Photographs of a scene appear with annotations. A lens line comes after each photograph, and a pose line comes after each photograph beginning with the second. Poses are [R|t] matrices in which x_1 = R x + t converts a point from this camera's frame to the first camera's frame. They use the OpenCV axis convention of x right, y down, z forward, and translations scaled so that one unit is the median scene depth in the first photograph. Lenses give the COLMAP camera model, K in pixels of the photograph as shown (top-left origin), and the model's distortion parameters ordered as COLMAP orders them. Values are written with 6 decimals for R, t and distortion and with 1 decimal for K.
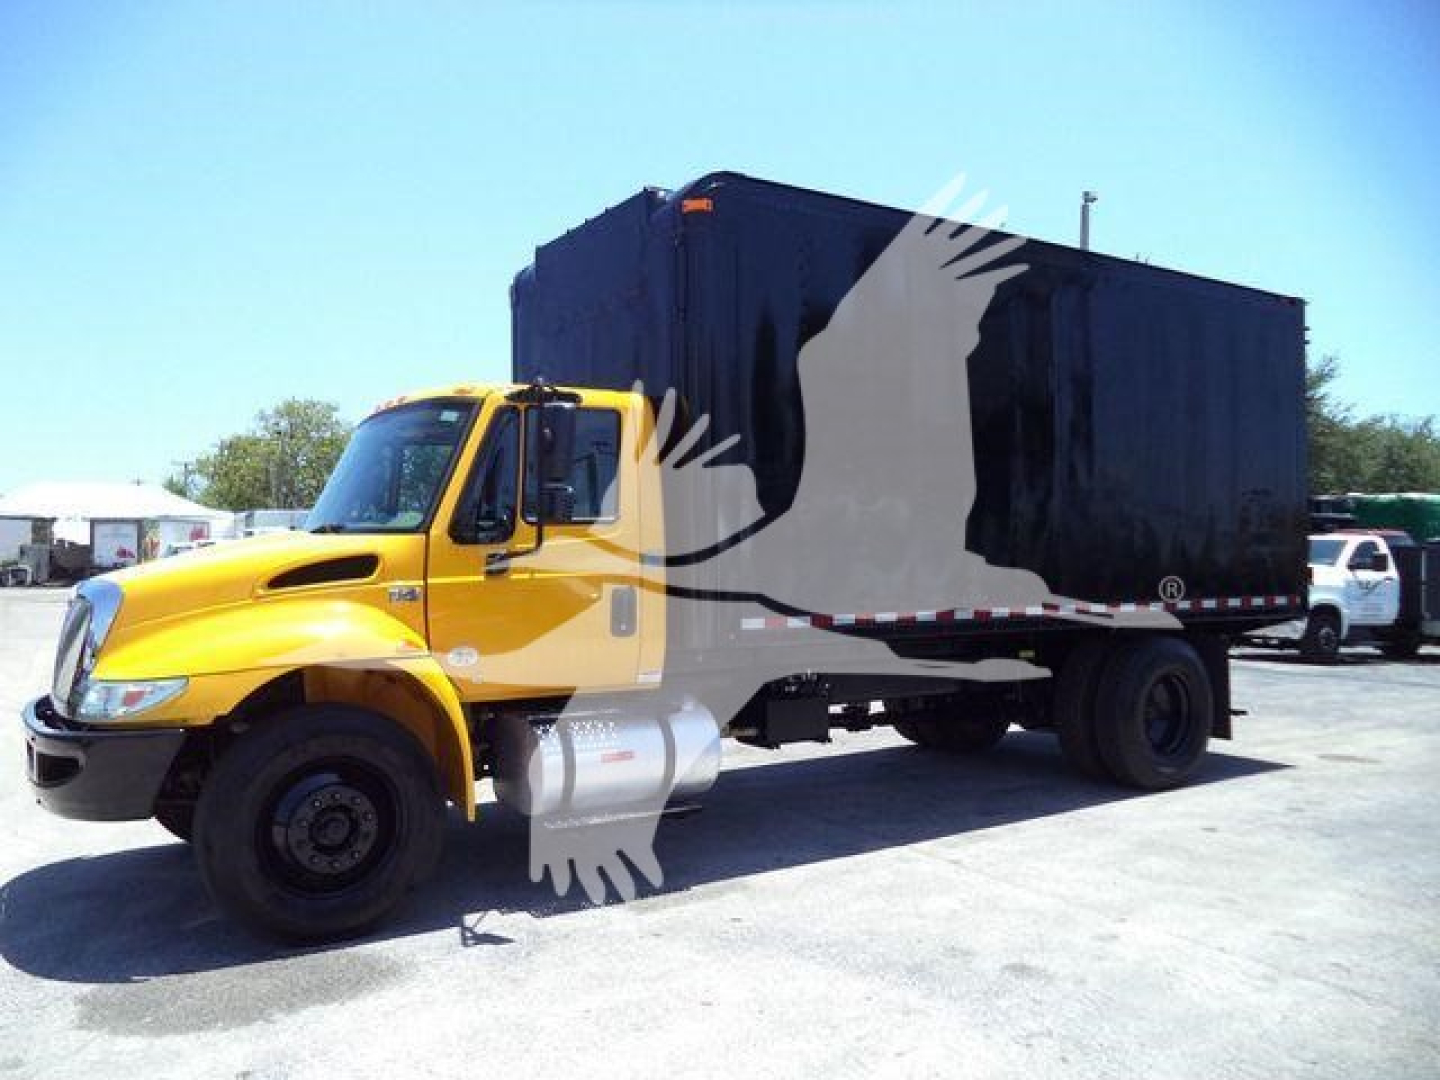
lens RADIAL K [[1138.1, 0, 716.8], [0, 1138.1, 545.8], [0, 0, 1]] dist [0.002554, -0.012581]
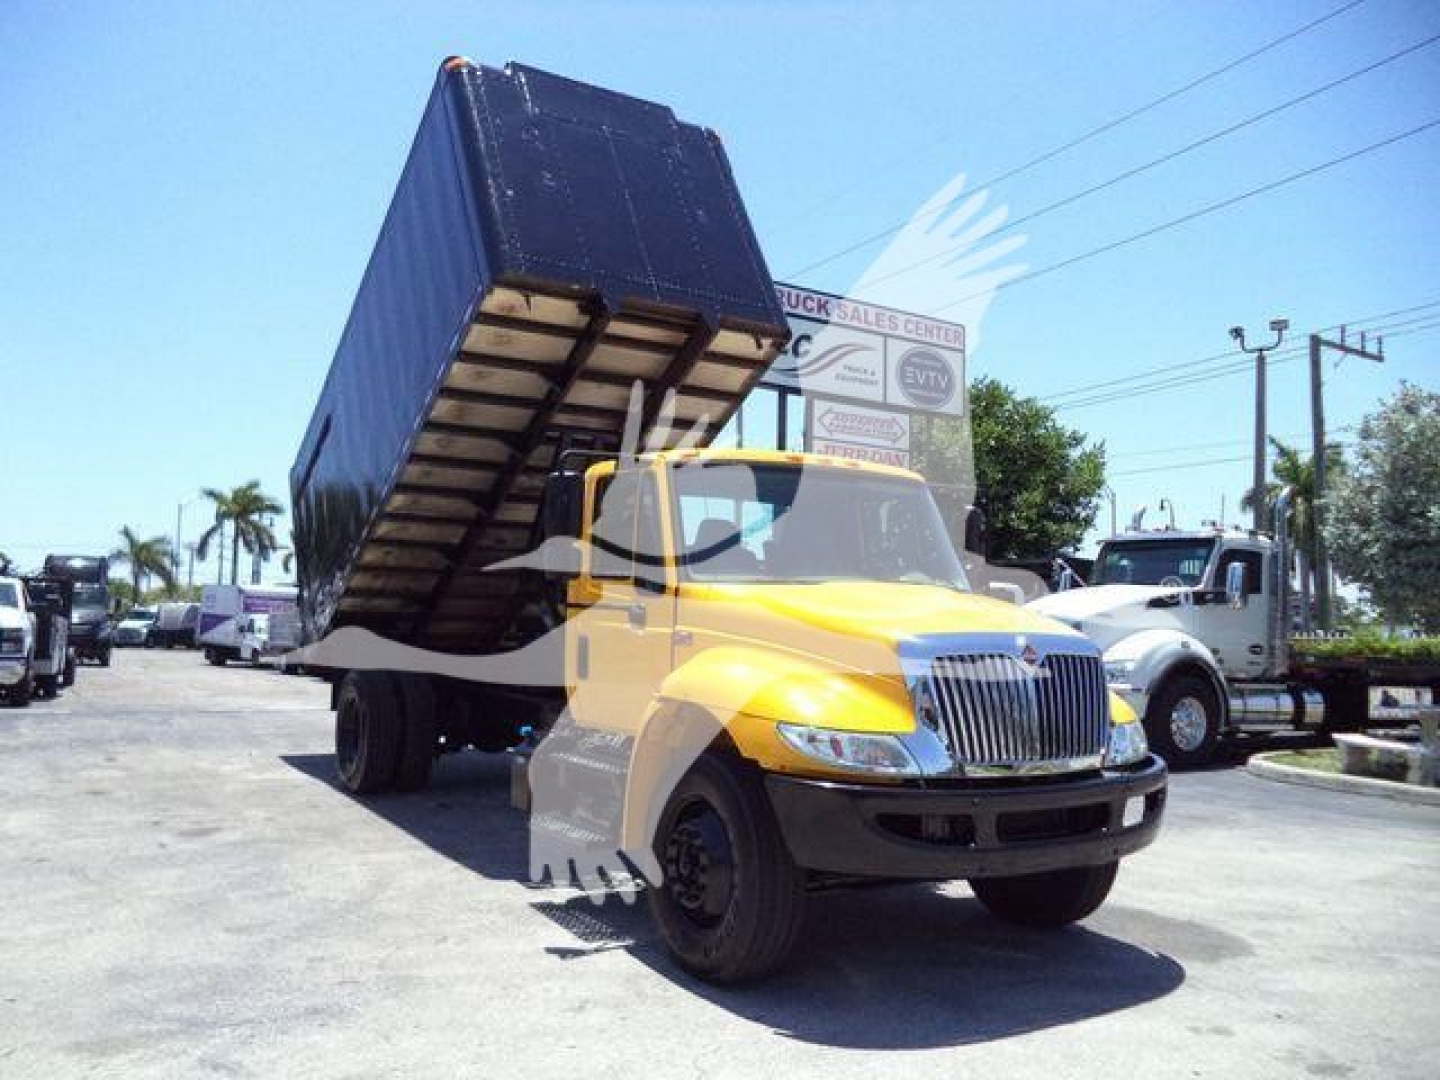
lens RADIAL K [[1138.3, 0, 719.4], [0, 1138.3, 530.8], [0, 0, 1]] dist [-0.006746, -0.014512]
pose [[0.046085, 0.081695, 0.995591, -1.529621], [-0.031219, 0.996281, -0.080306, 0.028511], [-0.998450, -0.027380, 0.048464, 1.210951]]
